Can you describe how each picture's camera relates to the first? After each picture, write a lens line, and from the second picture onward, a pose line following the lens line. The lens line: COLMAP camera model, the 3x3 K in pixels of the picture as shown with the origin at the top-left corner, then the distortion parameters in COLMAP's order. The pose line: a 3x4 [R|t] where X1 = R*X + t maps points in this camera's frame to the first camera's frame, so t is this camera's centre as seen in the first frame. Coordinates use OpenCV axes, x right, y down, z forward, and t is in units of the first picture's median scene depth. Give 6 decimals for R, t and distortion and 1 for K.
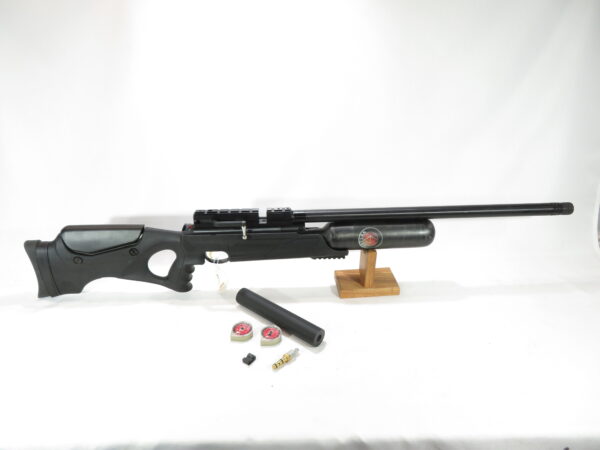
lens RADIAL K [[428.0, 0, 301.4], [0, 428.0, 224.5], [0, 0, 1]] dist [0.005241, 0.000548]
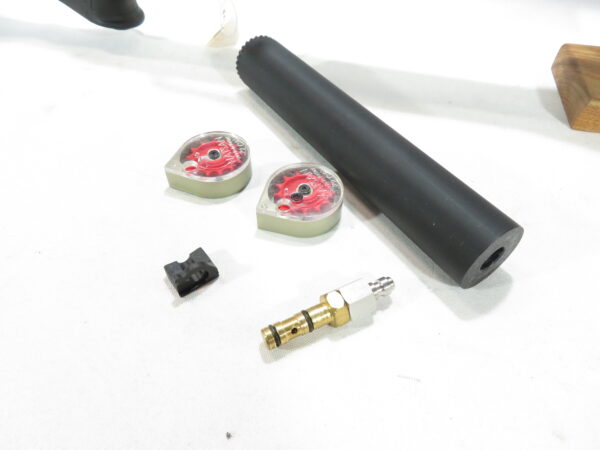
lens RADIAL K [[428.0, 0, 301.6], [0, 428.0, 227.0], [0, 0, 1]] dist [0.005241, 0.000548]
pose [[0.950202, 0.231639, -0.208470, -0.011017], [-0.144214, 0.919862, 0.364769, 0.161453], [0.276258, -0.316540, 0.907460, 0.685388]]
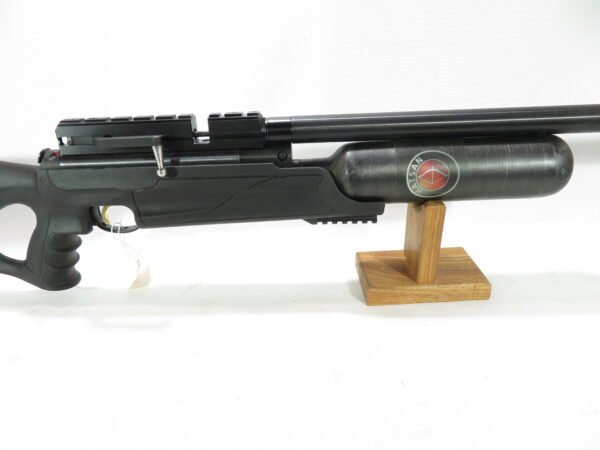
lens RADIAL K [[428.0, 0, 297.5], [0, 428.0, 225.6], [0, 0, 1]] dist [0.005241, 0.000548]
pose [[0.997346, -0.004184, -0.072687, 0.048751], [0.002870, 0.999831, -0.018171, 0.093739], [0.072750, 0.017914, 0.997189, 0.525098]]
